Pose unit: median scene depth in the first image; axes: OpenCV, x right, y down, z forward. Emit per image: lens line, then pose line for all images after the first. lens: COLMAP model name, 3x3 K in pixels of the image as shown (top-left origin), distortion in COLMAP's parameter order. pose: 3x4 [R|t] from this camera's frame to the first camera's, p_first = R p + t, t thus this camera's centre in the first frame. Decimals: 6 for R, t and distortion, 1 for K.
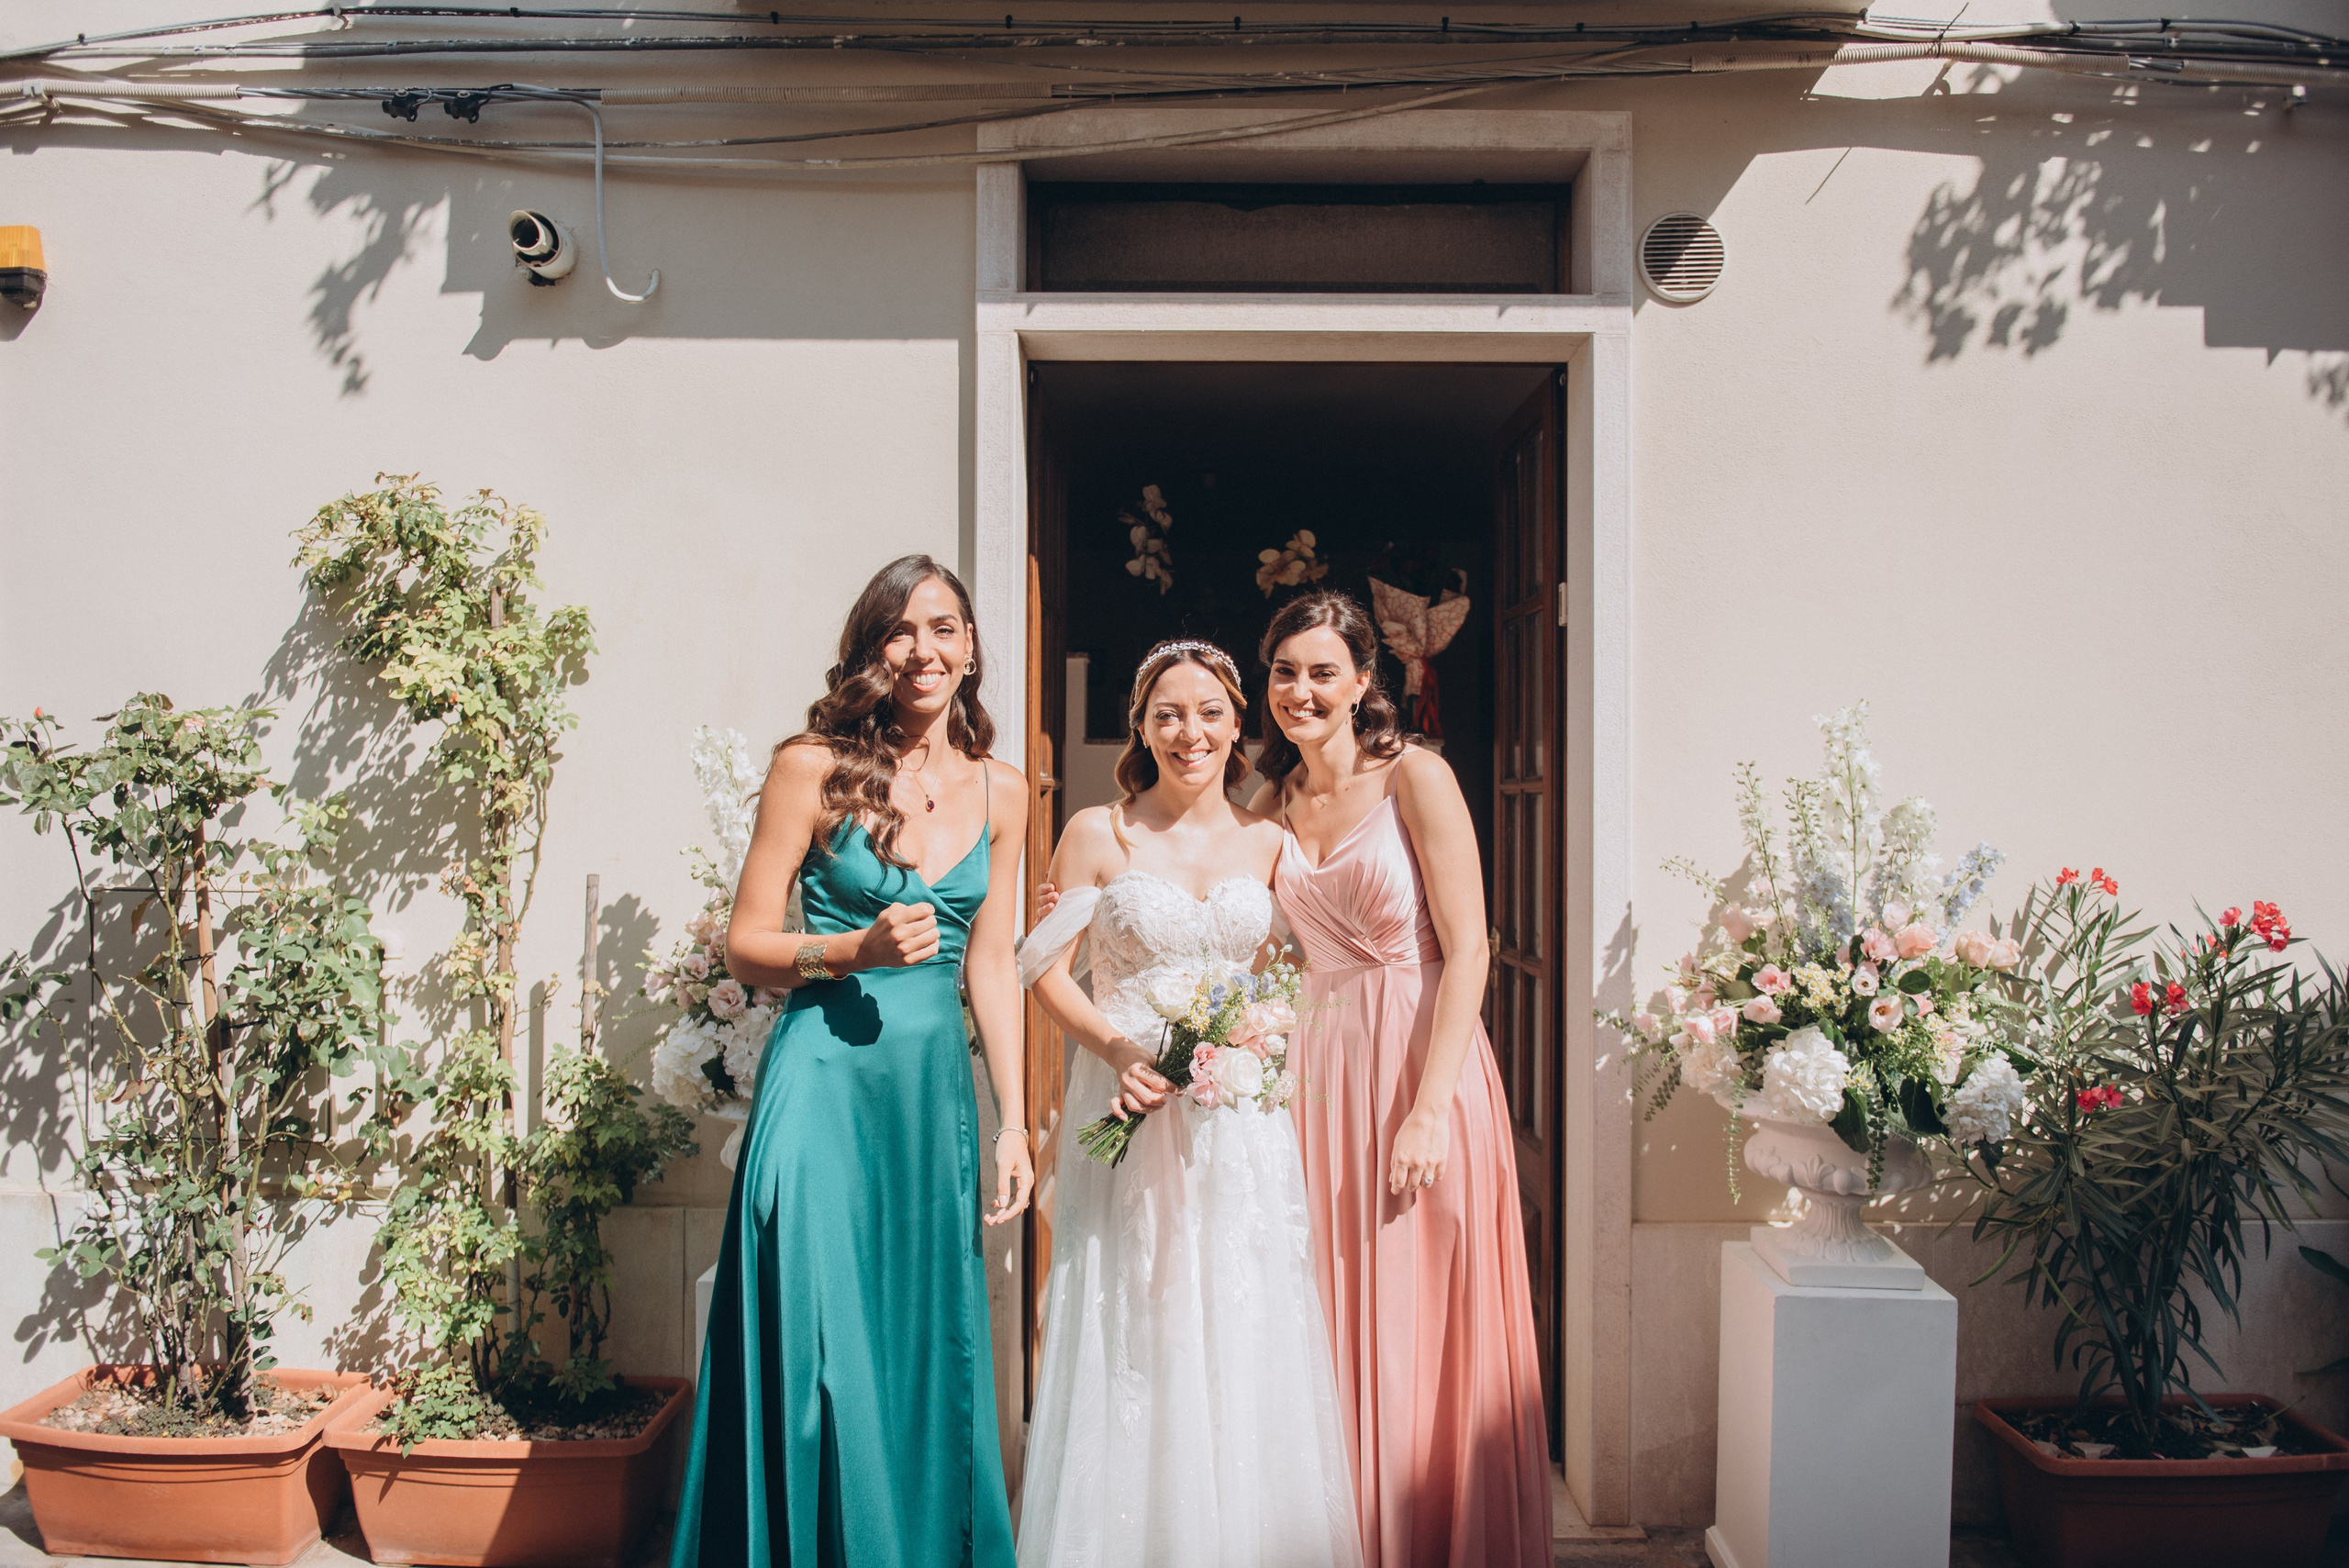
lens RADIAL K [[1587.8, 0, 1173.0], [0, 1587.8, 797.7], [0, 0, 1]] dist [-0.006472, -0.026164]
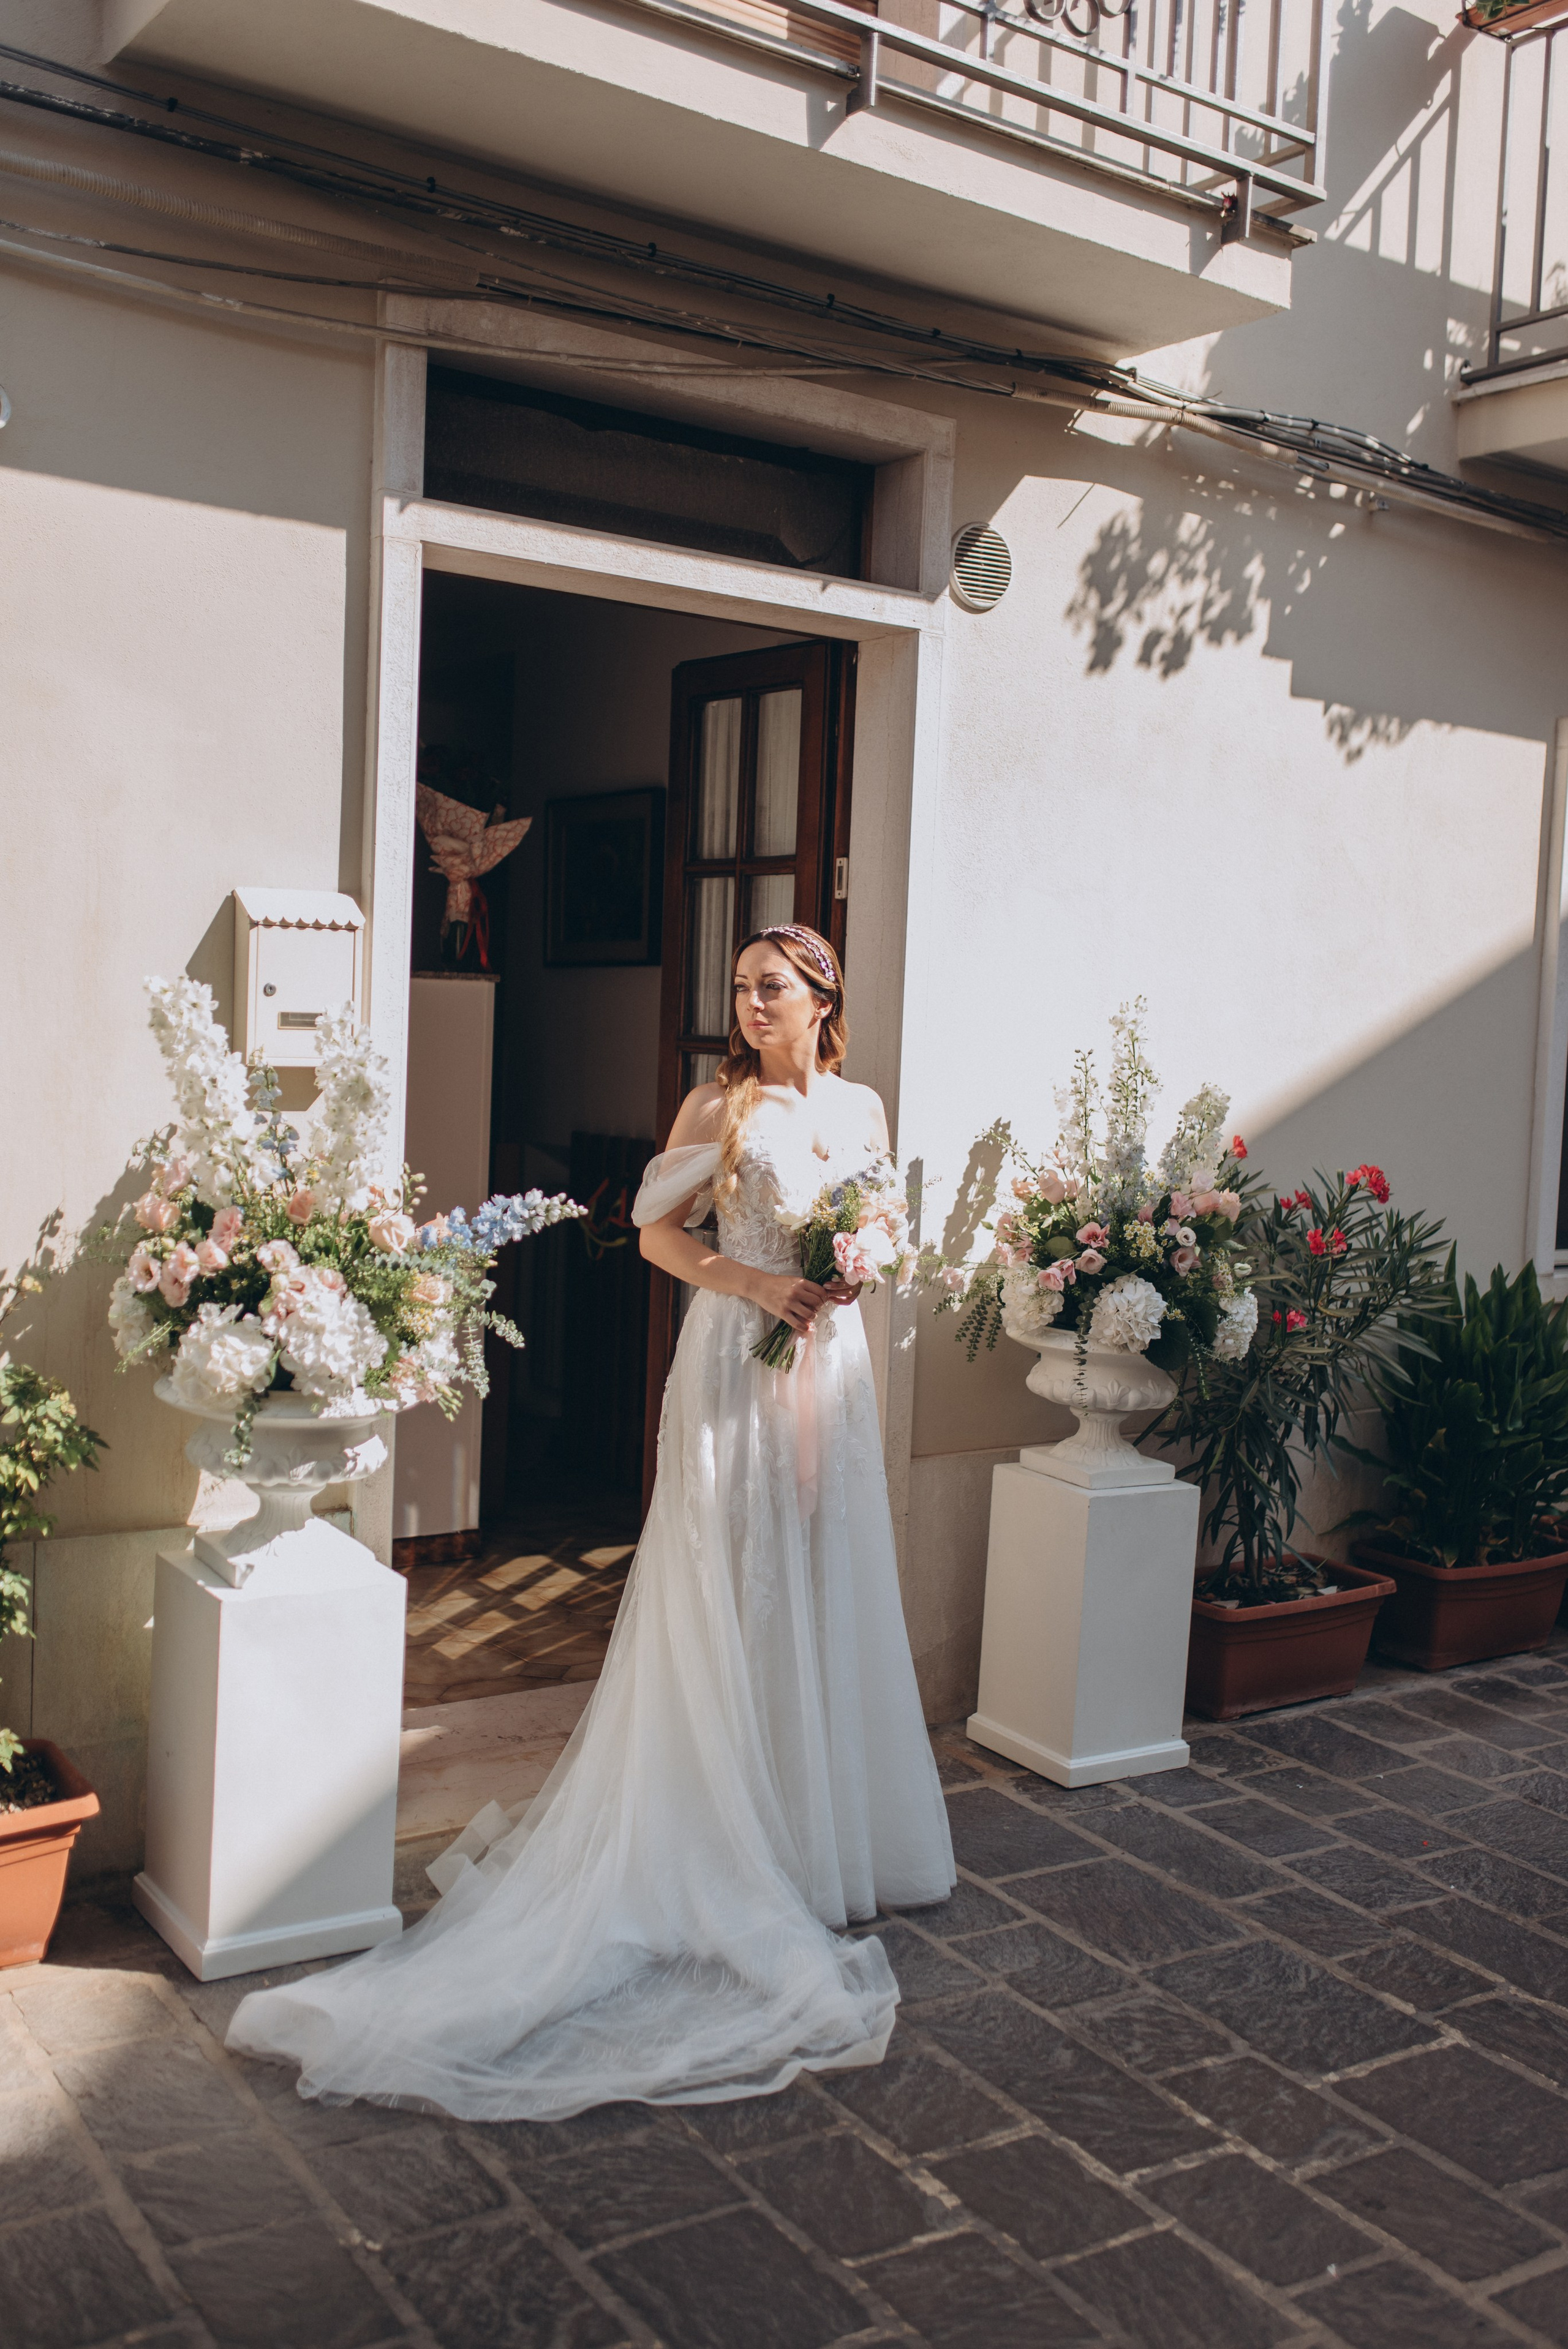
lens RADIAL K [[2314.3, 0, 785.0], [0, 2314.3, 1136.5], [0, 0, 1]] dist [0.060239, 0.003442]
pose [[0.790188, -0.011447, 0.612758, -0.743652], [-0.032258, 0.997663, 0.060236, -0.045948], [-0.612015, -0.067364, 0.787972, -0.181231]]
